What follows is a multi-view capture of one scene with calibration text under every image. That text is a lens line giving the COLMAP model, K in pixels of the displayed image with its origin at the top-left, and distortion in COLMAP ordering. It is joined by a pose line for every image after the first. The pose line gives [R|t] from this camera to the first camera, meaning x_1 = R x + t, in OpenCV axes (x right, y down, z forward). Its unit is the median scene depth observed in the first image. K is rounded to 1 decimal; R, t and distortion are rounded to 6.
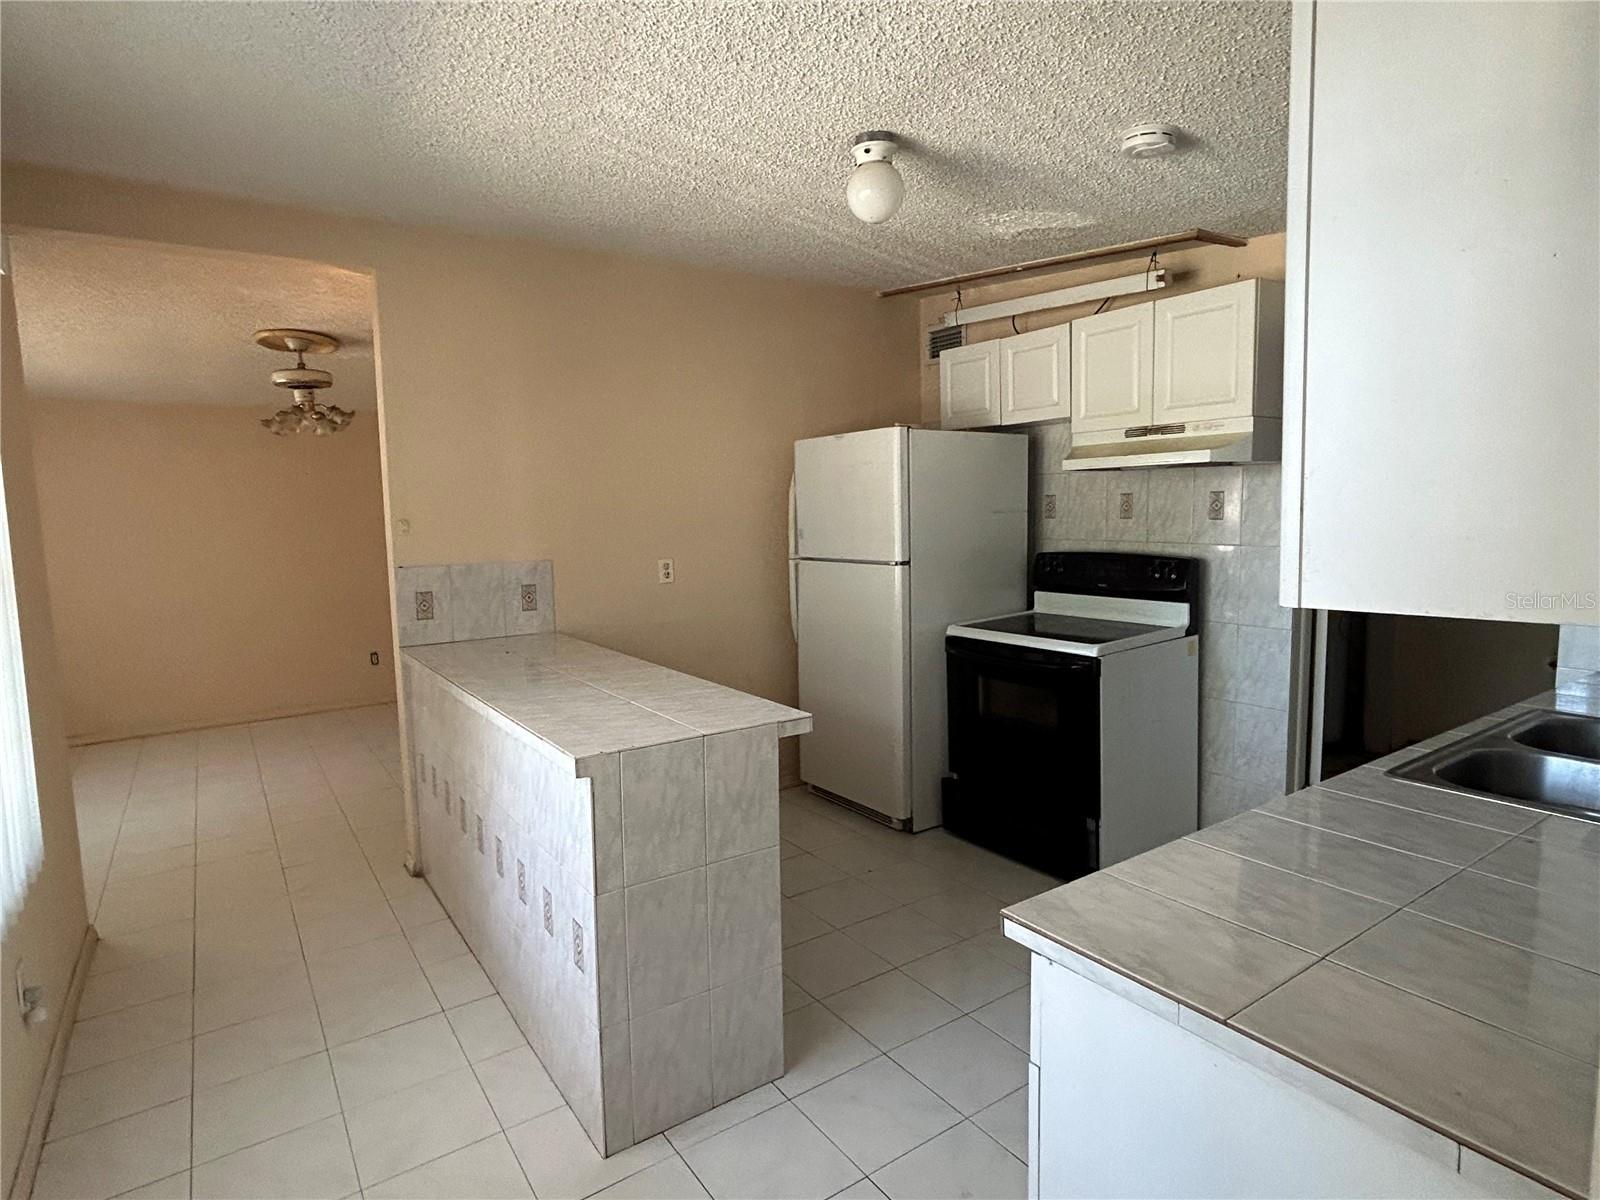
lens RADIAL K [[875.4, 0, 798.2], [0, 875.4, 590.6], [0, 0, 1]] dist [-0.001696, 0.002492]
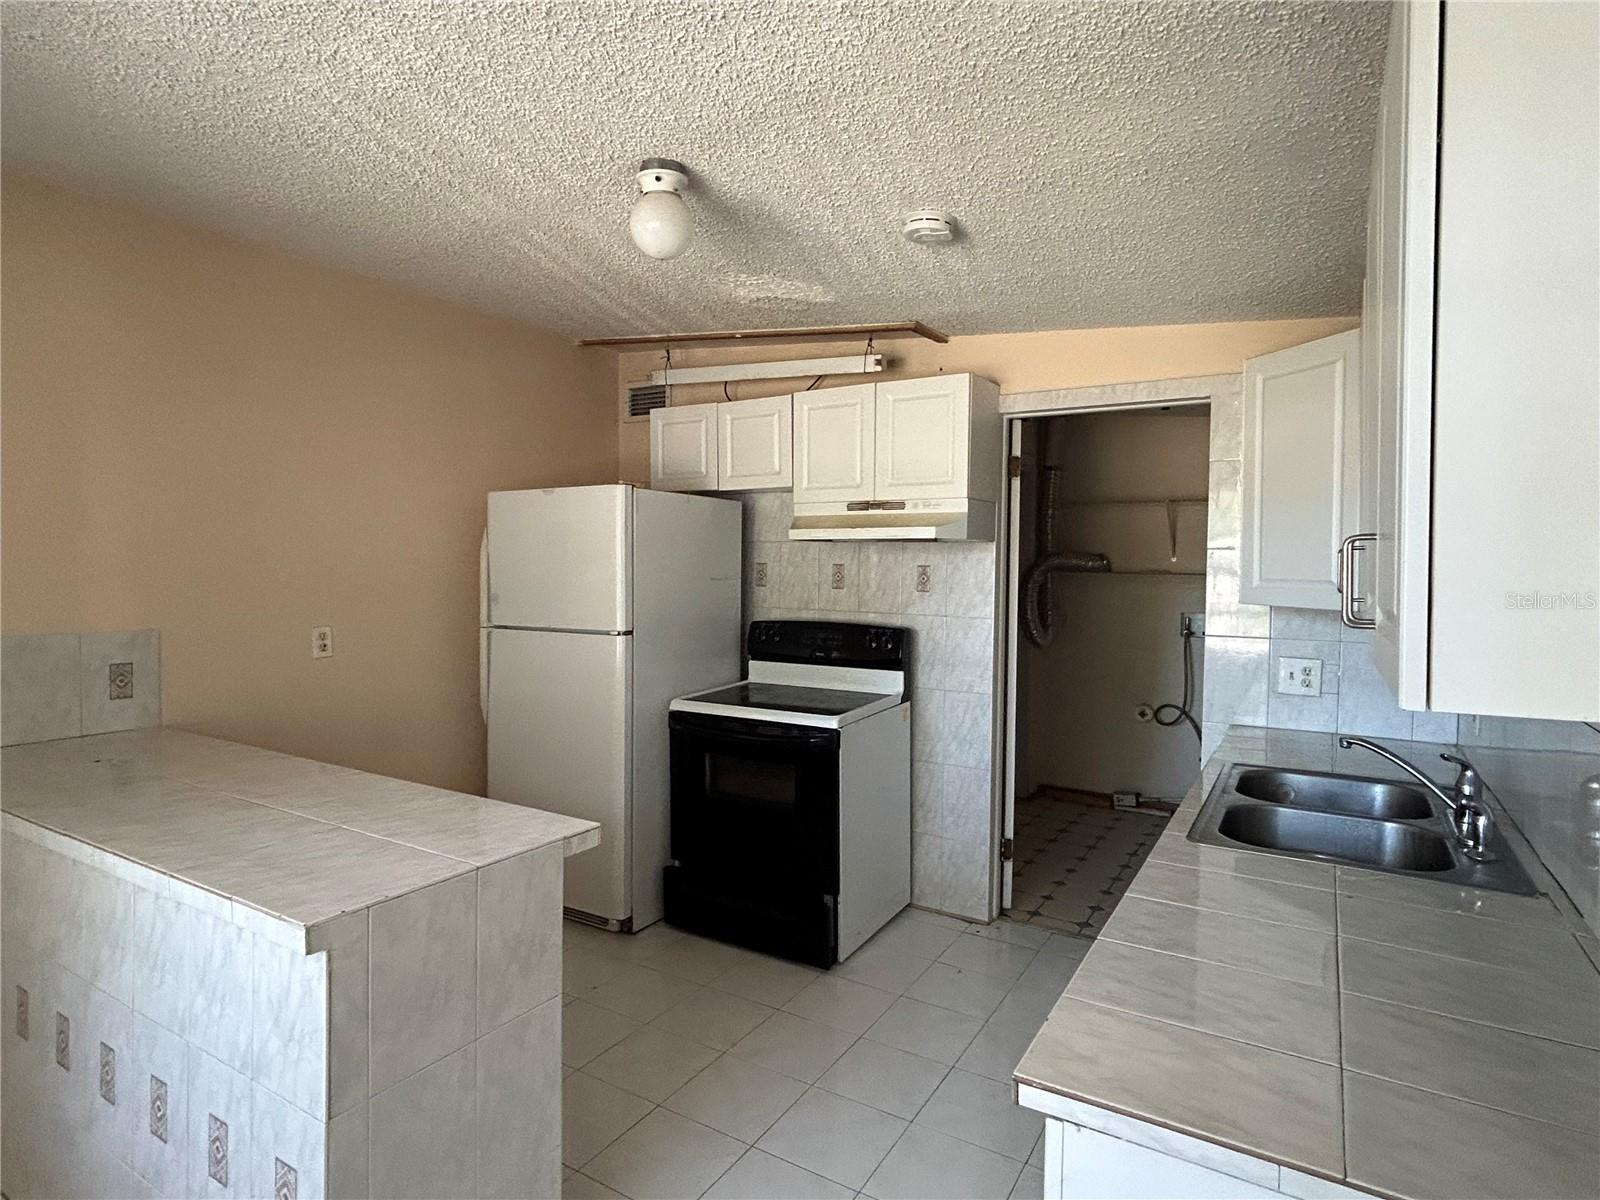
lens RADIAL K [[875.4, 0, 798.4], [0, 875.4, 595.4], [0, 0, 1]] dist [-0.001696, 0.002492]
pose [[0.910515, 0.015865, 0.413172, -0.102354], [0.010882, 0.997998, -0.062300, -0.012820], [-0.413333, 0.061221, 0.908520, 0.101600]]
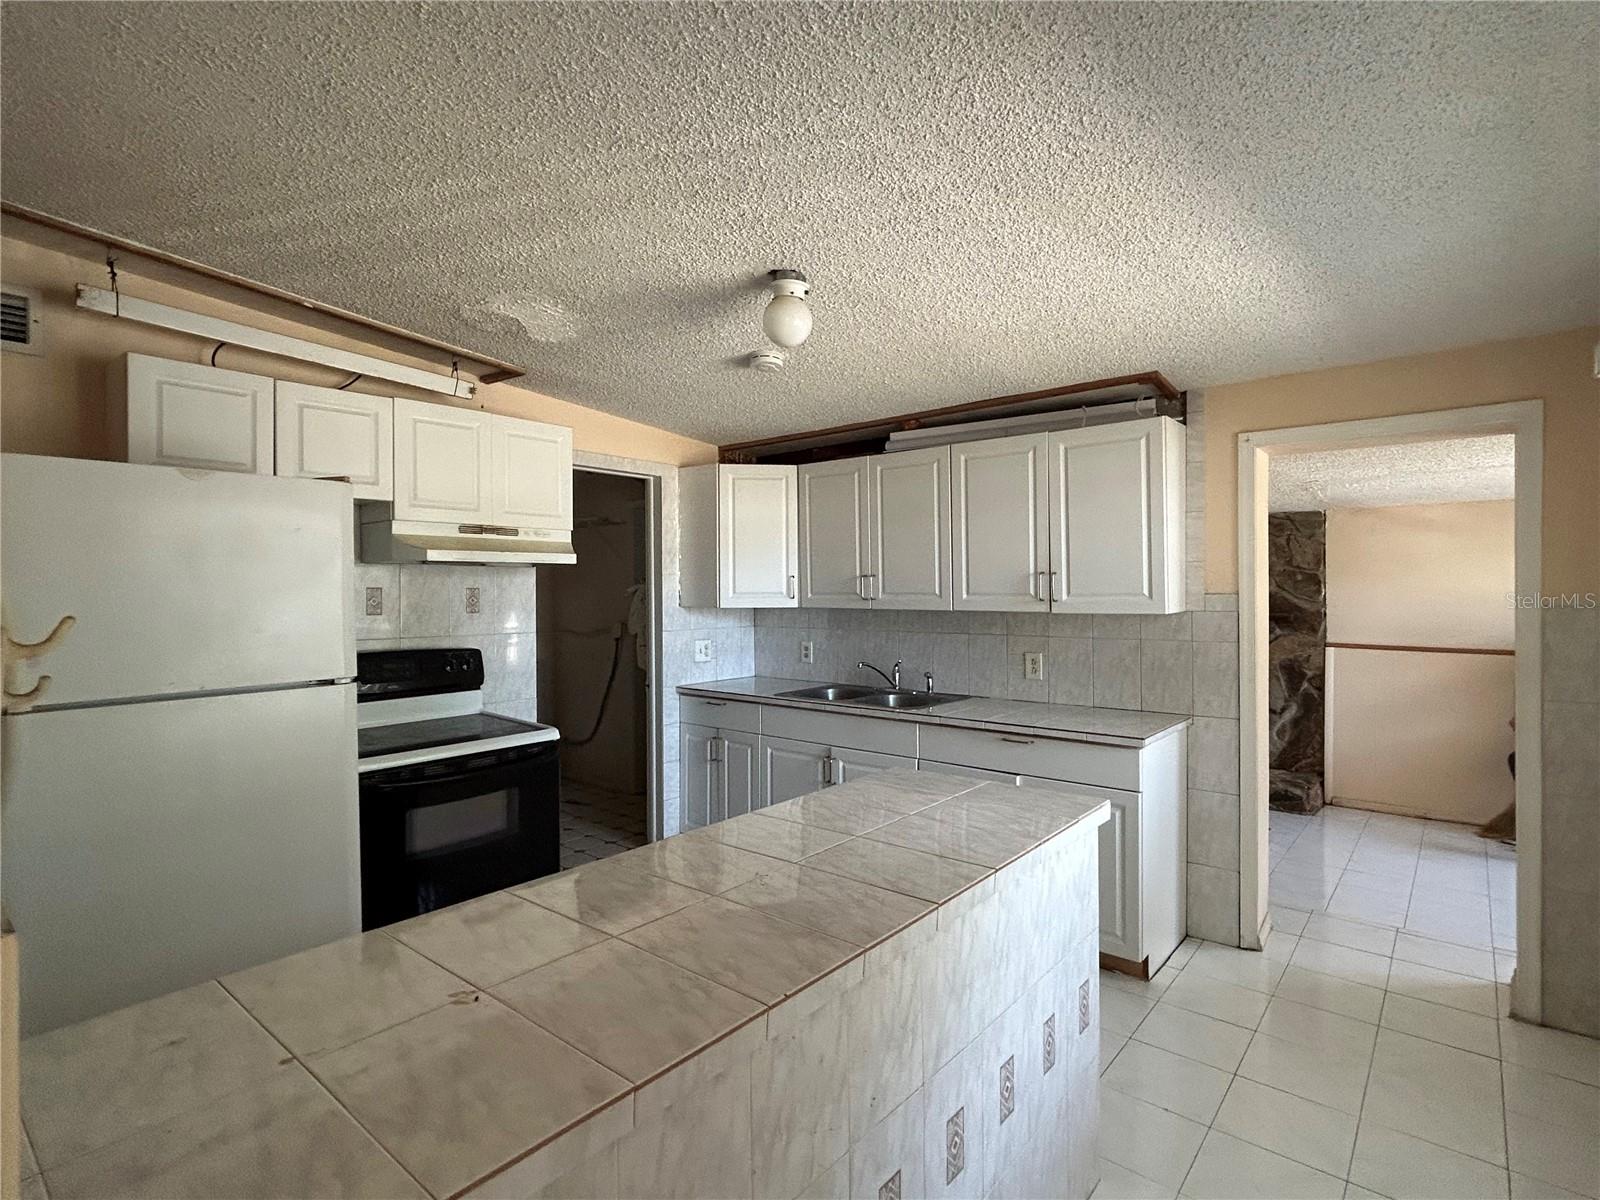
lens RADIAL K [[814.9, 0, 789.1], [0, 814.9, 594.4], [0, 0, 1]] dist [0.000299, 0.000023]
pose [[-0.264985, 0.019729, 0.964051, -0.652093], [0.108968, 0.993999, 0.009610, -0.073193], [-0.958076, 0.107597, -0.265545, 0.915330]]
